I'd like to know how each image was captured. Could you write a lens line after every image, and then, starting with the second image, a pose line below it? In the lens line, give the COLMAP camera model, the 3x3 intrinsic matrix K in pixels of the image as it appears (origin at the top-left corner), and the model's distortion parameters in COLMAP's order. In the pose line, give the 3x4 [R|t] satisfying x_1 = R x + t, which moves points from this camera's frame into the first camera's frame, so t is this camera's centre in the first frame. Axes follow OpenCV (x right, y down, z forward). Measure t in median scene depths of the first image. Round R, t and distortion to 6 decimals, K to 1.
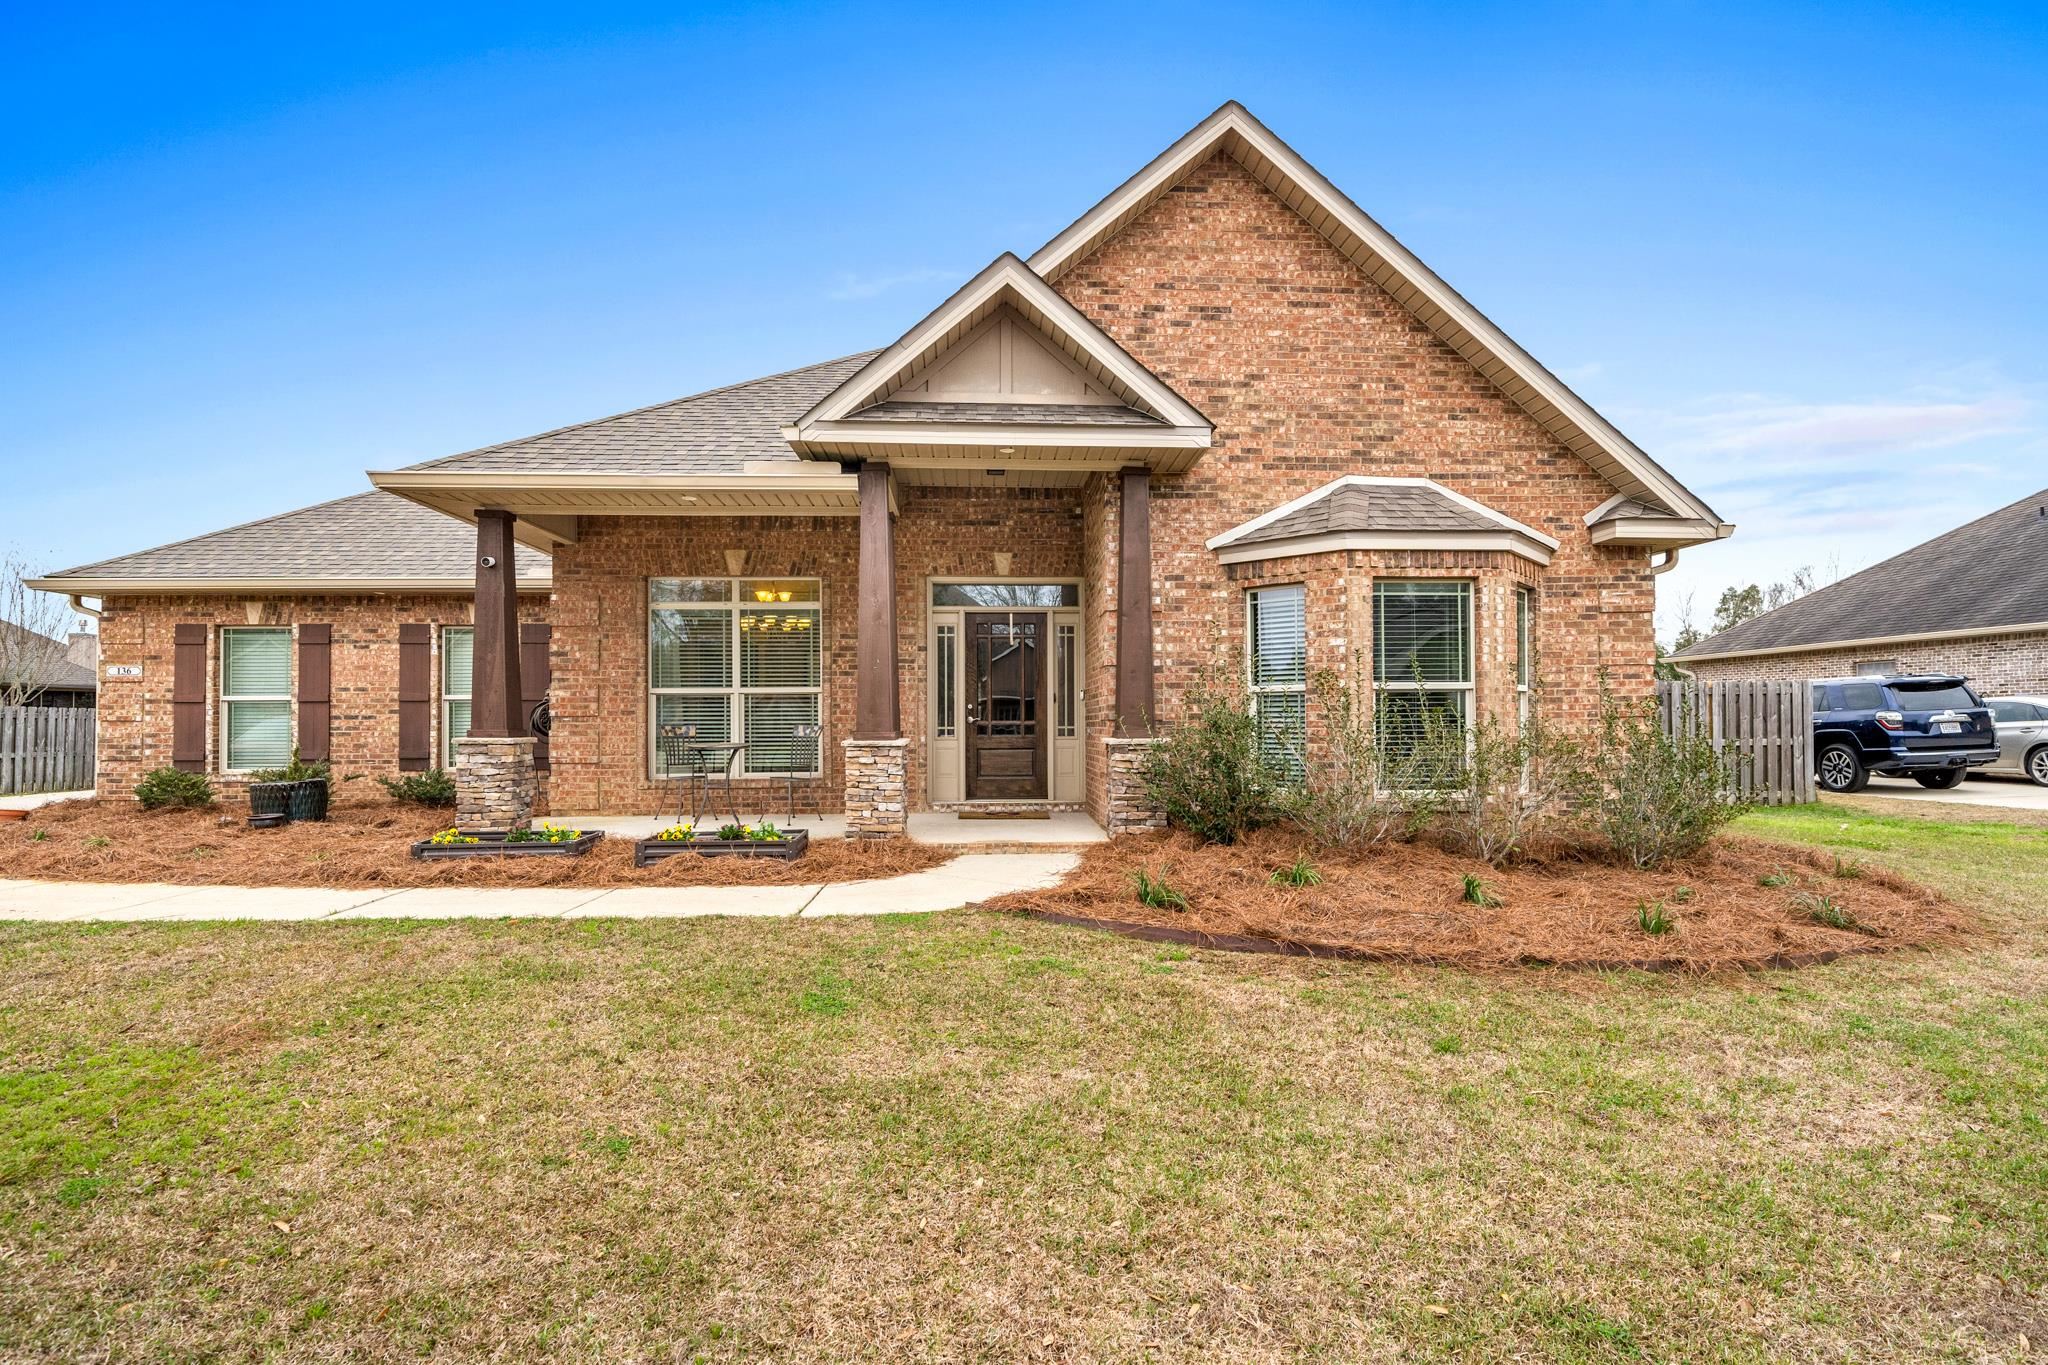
lens RADIAL K [[1013.2, 0, 1026.3], [0, 1013.2, 696.4], [0, 0, 1]] dist [0.000042, 0.002041]
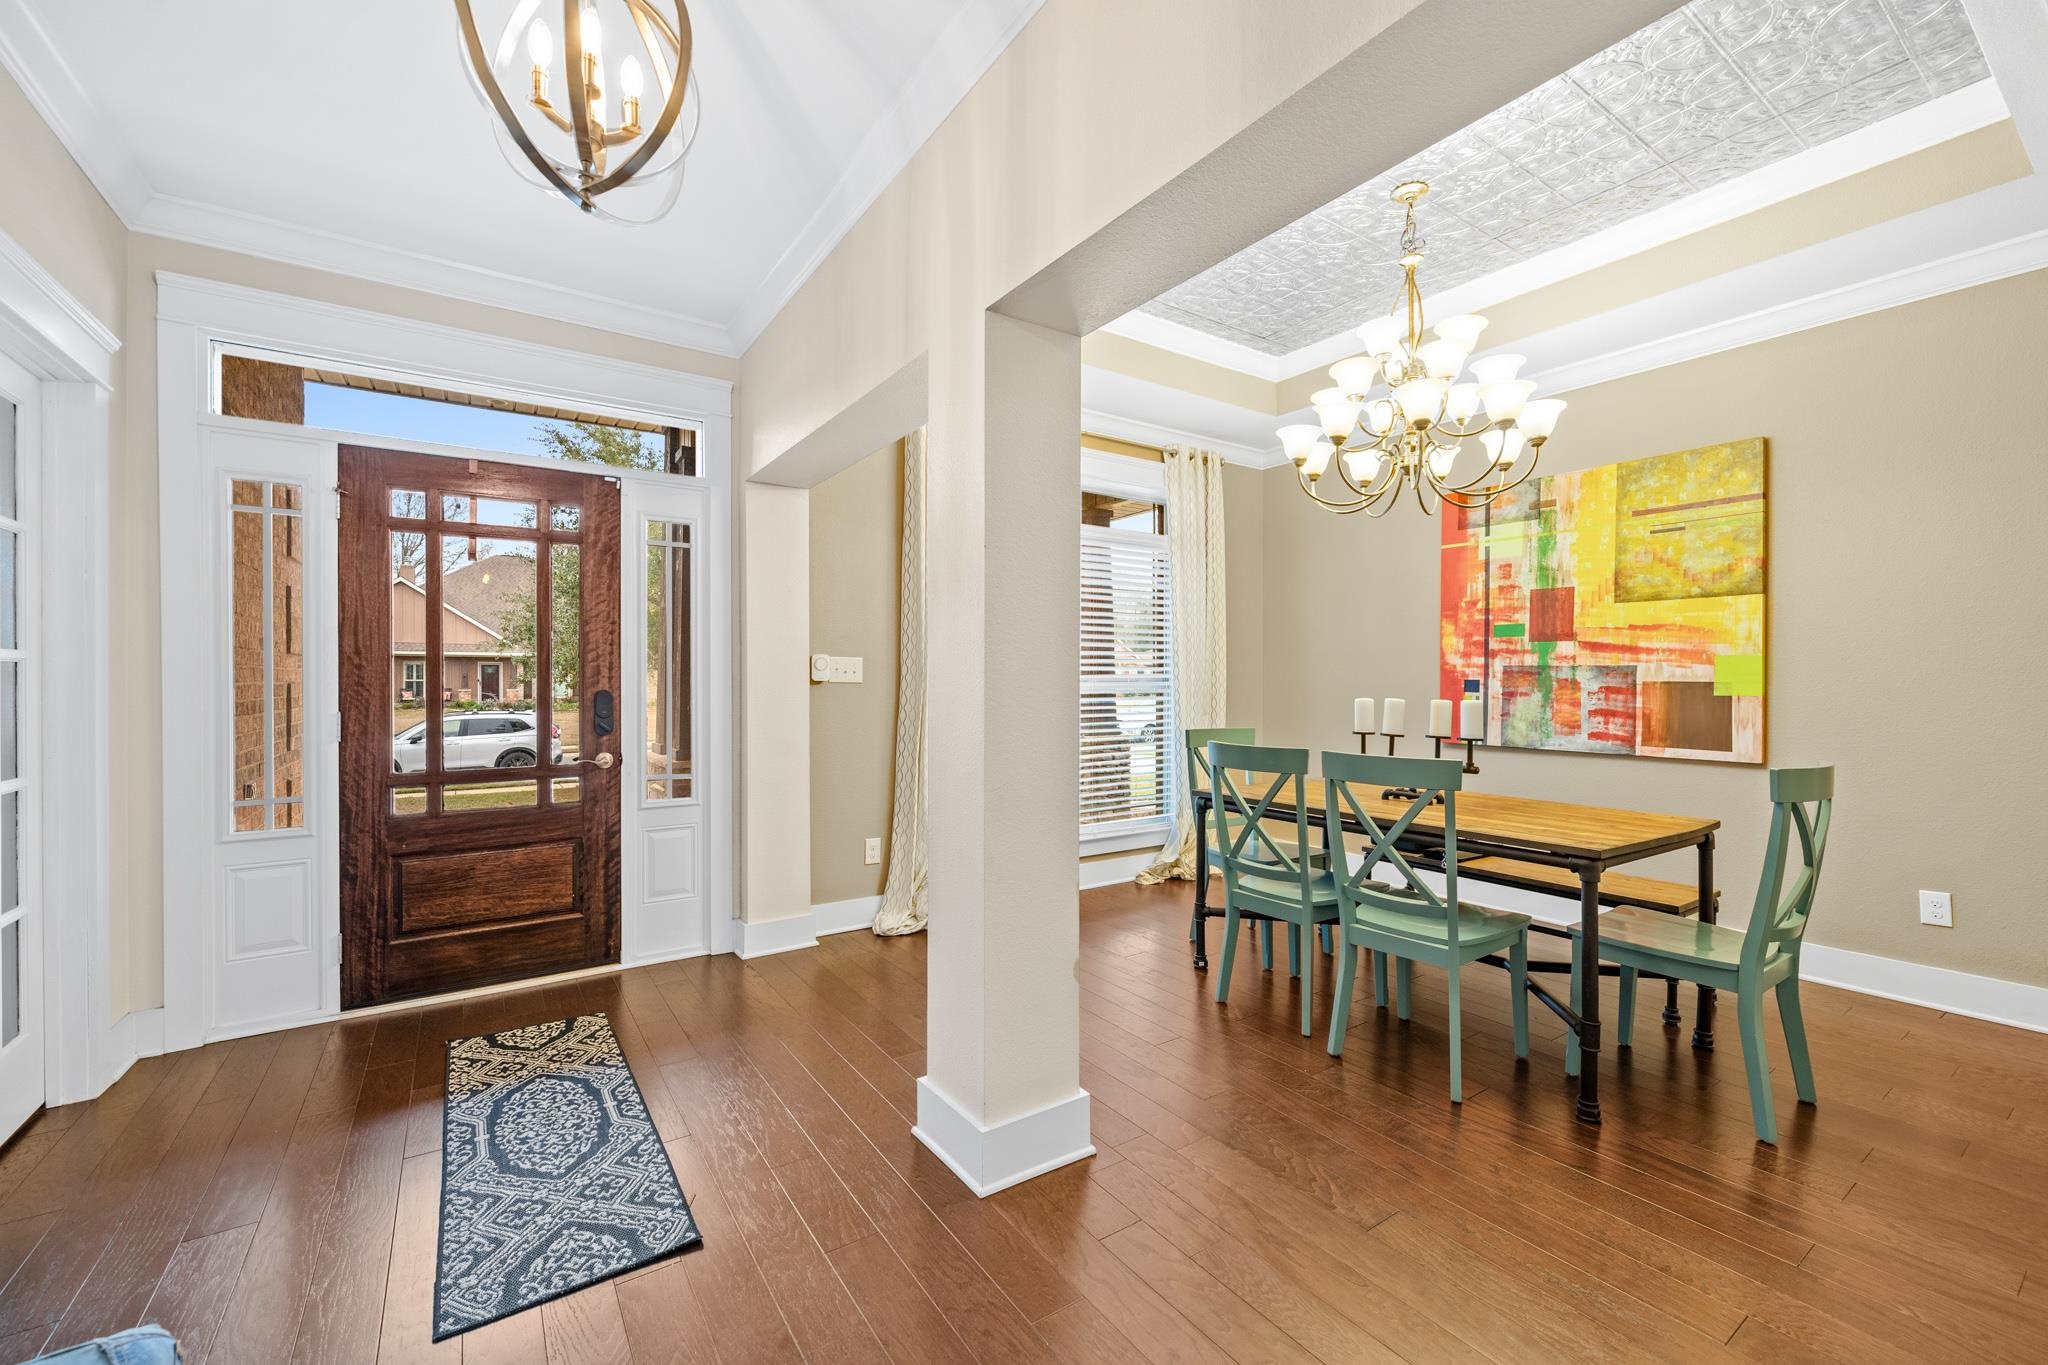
lens RADIAL K [[835.3, 0, 1038.5], [0, 835.3, 682.2], [0, 0, 1]] dist [-0.002851, -0.000235]
pose [[0.866875, 0.002232, 0.498520, 0.000242], [-0.013936, 0.999708, 0.019758, -0.017211], [-0.498330, -0.024075, 0.866653, 0.769159]]
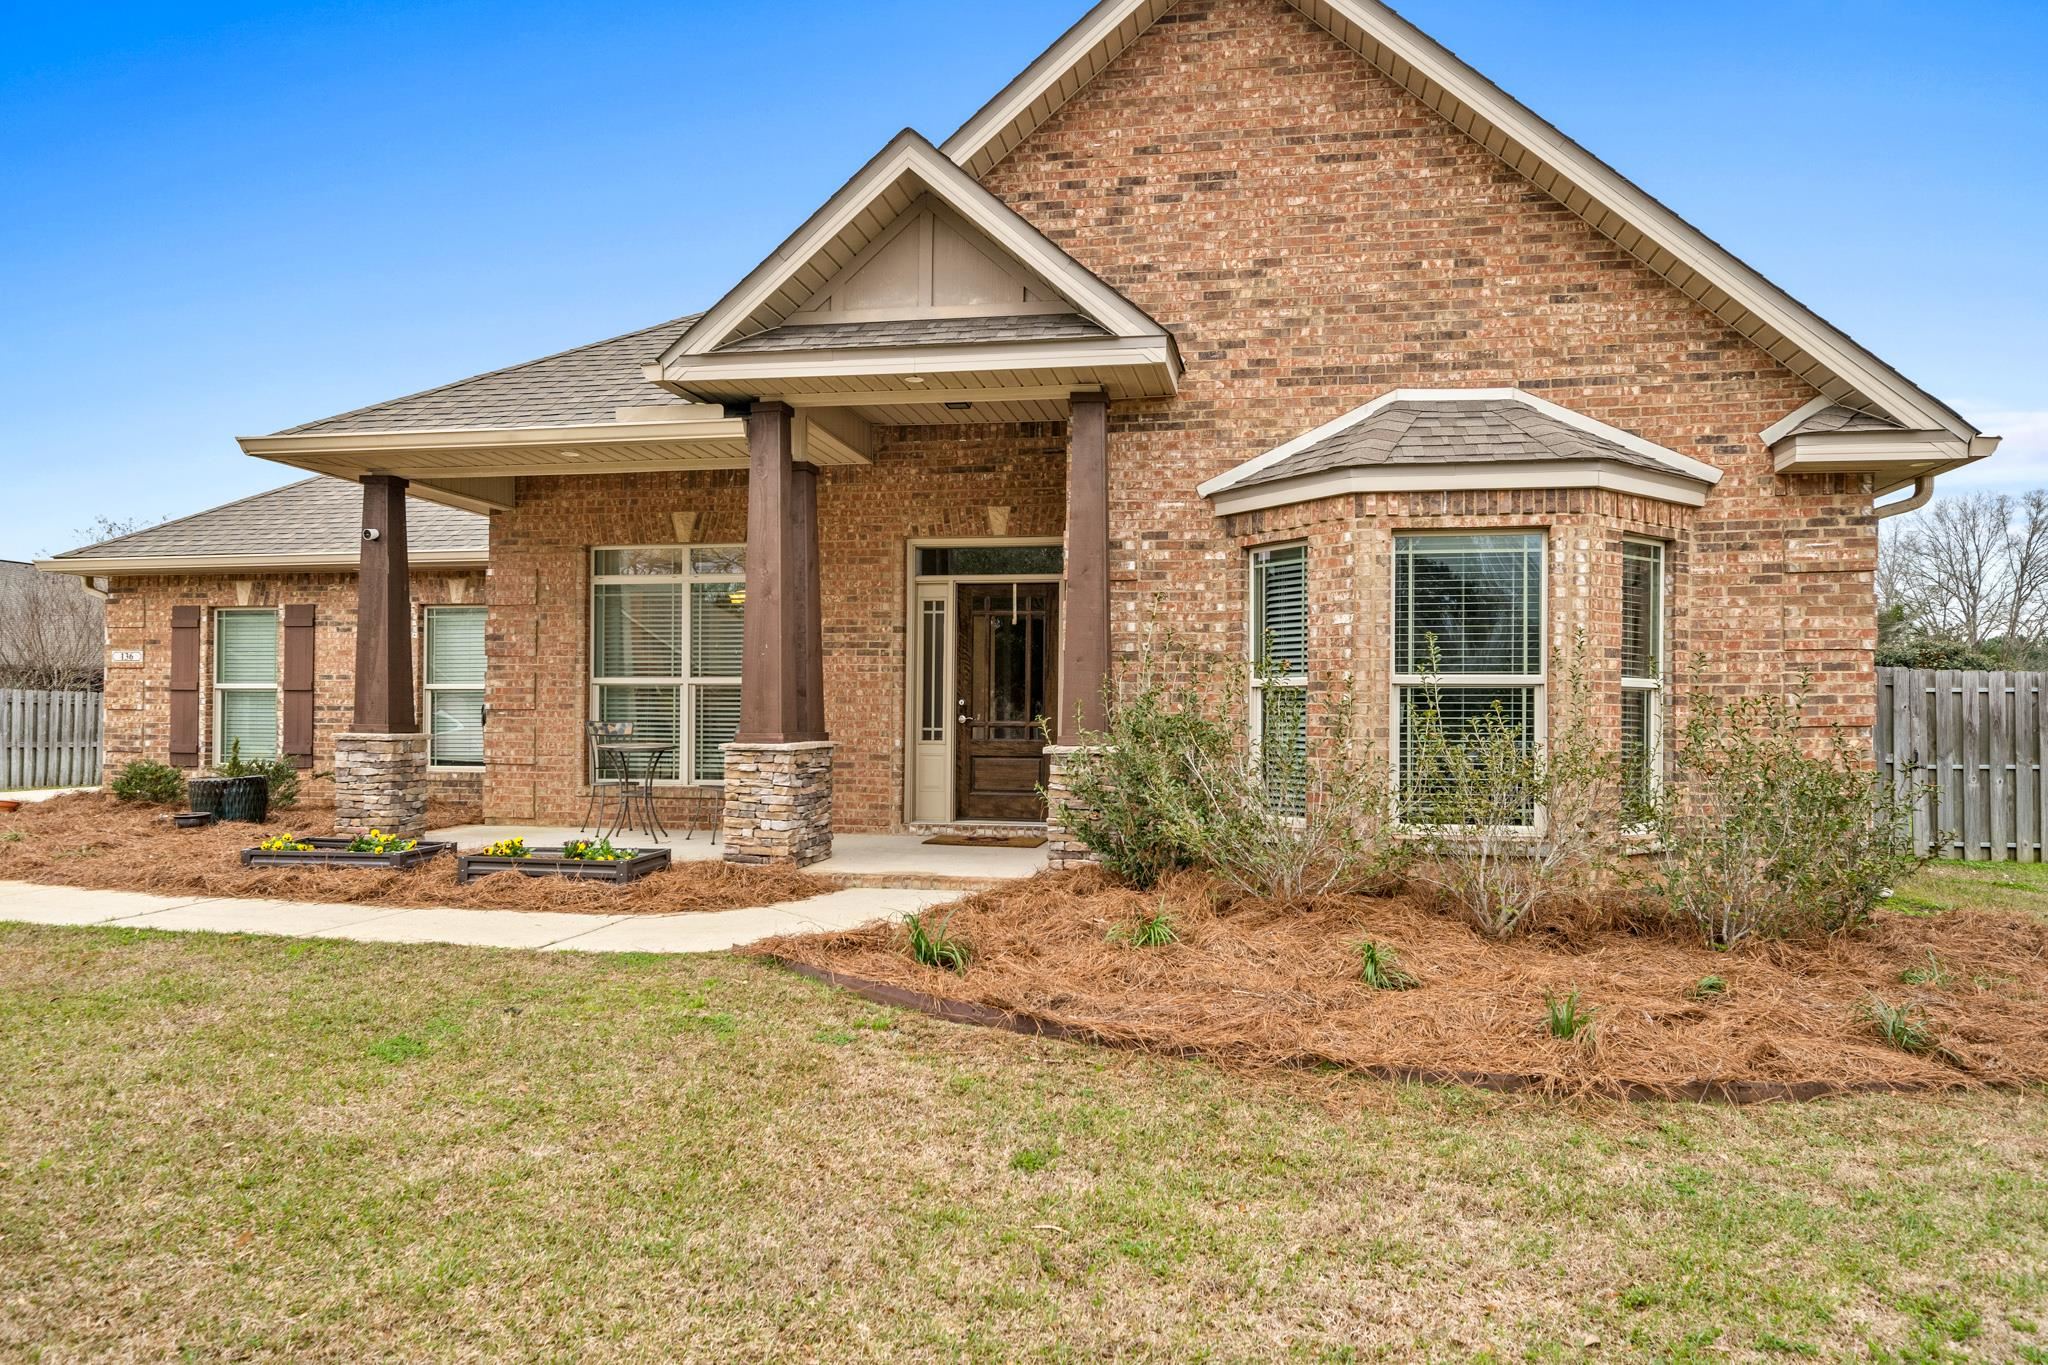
lens RADIAL K [[1311.5, 0, 1033.3], [0, 1311.5, 697.0], [0, 0, 1]] dist [-0.000330, 0.003502]
pose [[0.971592, 0.007908, -0.236530, 0.284078], [-0.006095, 0.999946, 0.008394, -0.003644], [0.236584, -0.006714, 0.971588, 0.023059]]
